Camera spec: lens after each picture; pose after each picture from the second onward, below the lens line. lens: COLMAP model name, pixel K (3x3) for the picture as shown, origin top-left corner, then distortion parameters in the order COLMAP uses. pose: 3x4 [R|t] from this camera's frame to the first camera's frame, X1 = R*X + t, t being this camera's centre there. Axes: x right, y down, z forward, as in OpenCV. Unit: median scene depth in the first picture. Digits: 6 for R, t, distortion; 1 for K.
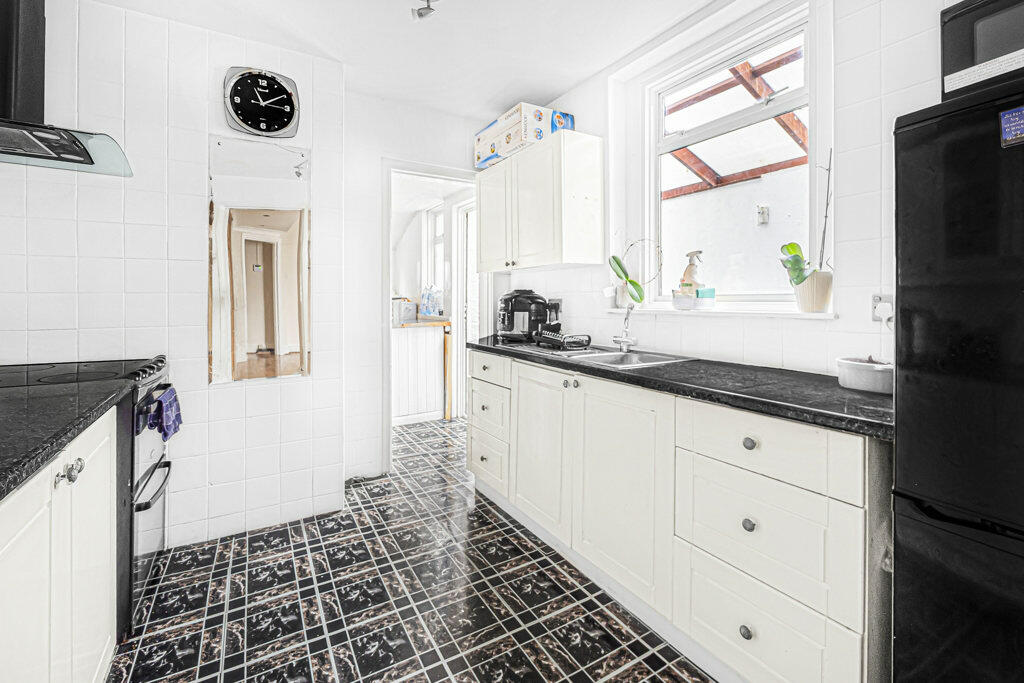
lens RADIAL K [[447.8, 0, 514.5], [0, 447.8, 323.4], [0, 0, 1]] dist [-0.014097, 0.006272]
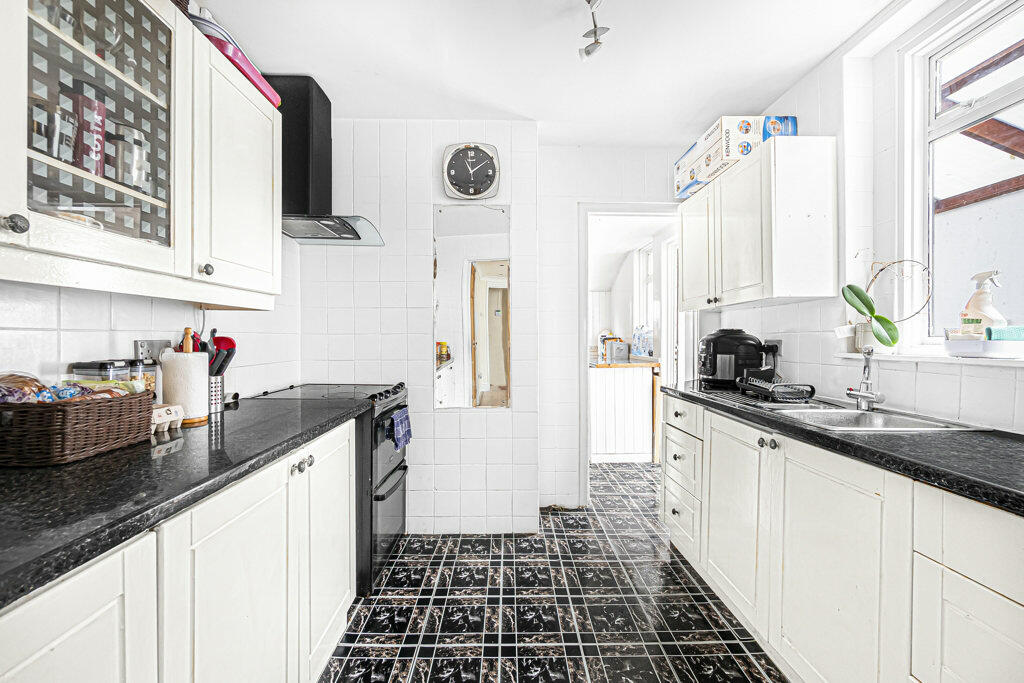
lens RADIAL K [[438.5, 0, 532.0], [0, 438.5, 360.6], [0, 0, 1]] dist [0.001200, -0.000008]
pose [[0.869607, 0.029020, -0.492891, 0.124347], [-0.030301, 0.999526, 0.005388, -0.007821], [0.492813, 0.010250, 0.870075, 0.066694]]
